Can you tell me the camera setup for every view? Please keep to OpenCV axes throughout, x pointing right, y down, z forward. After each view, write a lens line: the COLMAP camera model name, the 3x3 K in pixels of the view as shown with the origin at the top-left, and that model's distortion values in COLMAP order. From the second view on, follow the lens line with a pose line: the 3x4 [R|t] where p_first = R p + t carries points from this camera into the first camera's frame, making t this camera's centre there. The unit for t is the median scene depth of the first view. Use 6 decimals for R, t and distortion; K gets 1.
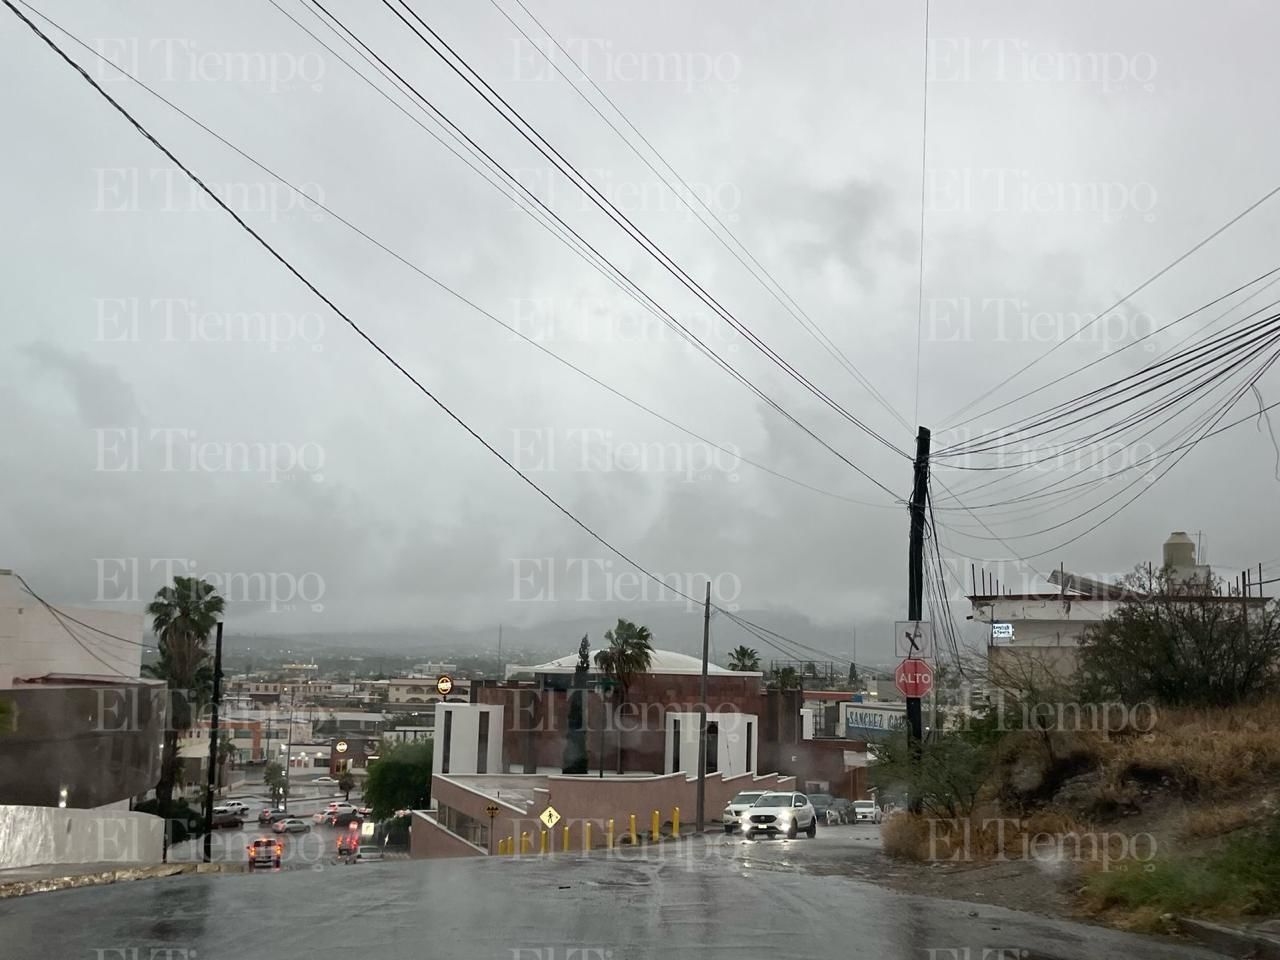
lens RADIAL K [[1644.4, 0, 689.7], [0, 1644.4, 403.1], [0, 0, 1]] dist [0.194165, -0.779478]
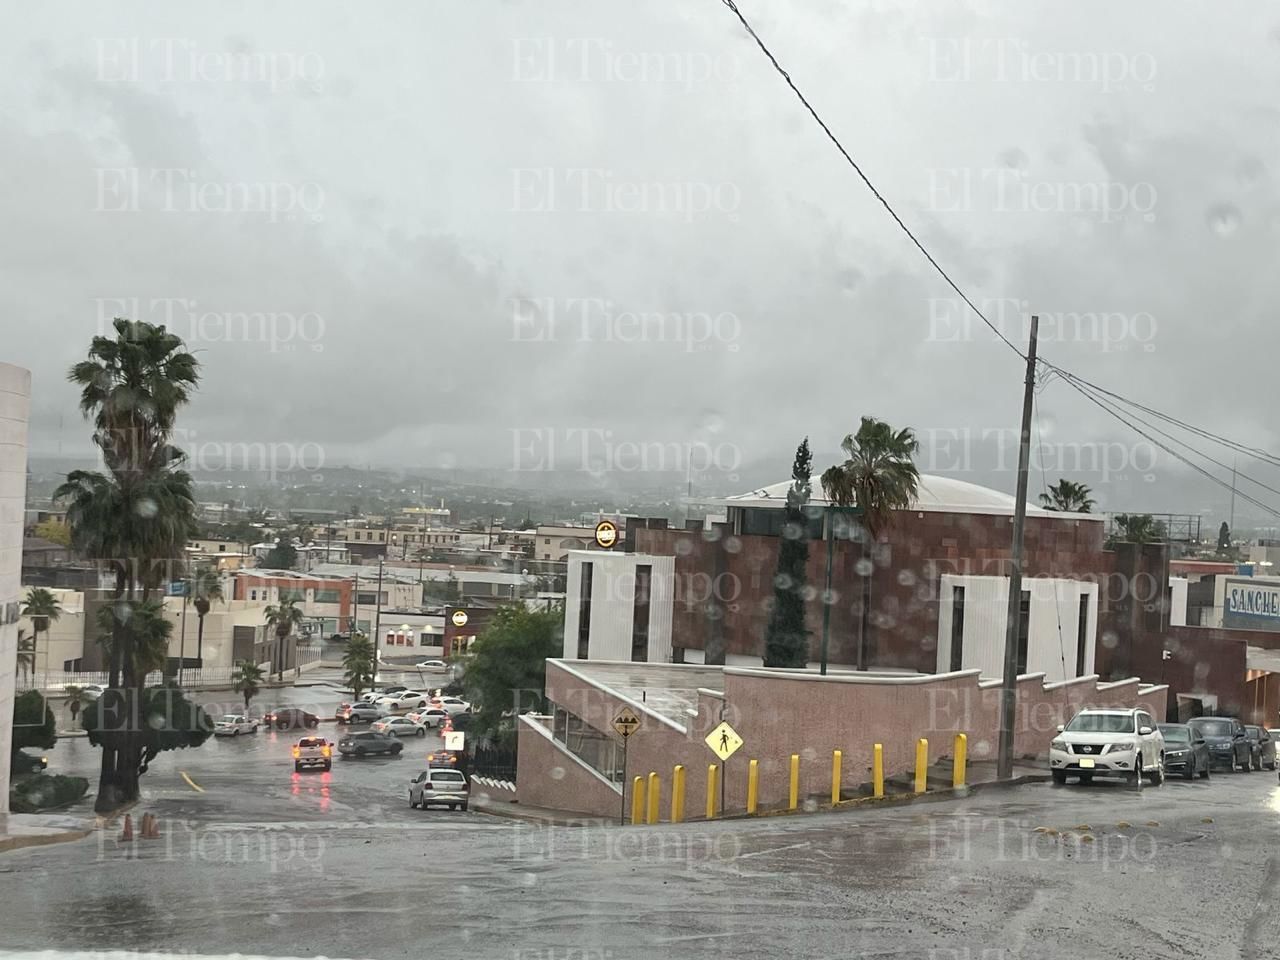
lens RADIAL K [[2374.6, 0, 604.5], [0, 2374.6, 529.2], [0, 0, 1]] dist [0.125234, -0.091940]
pose [[0.988003, 0.023404, -0.152651, -0.003129], [0.001383, 0.987070, 0.160286, 0.029807], [0.154429, -0.158574, 0.975195, 0.130542]]
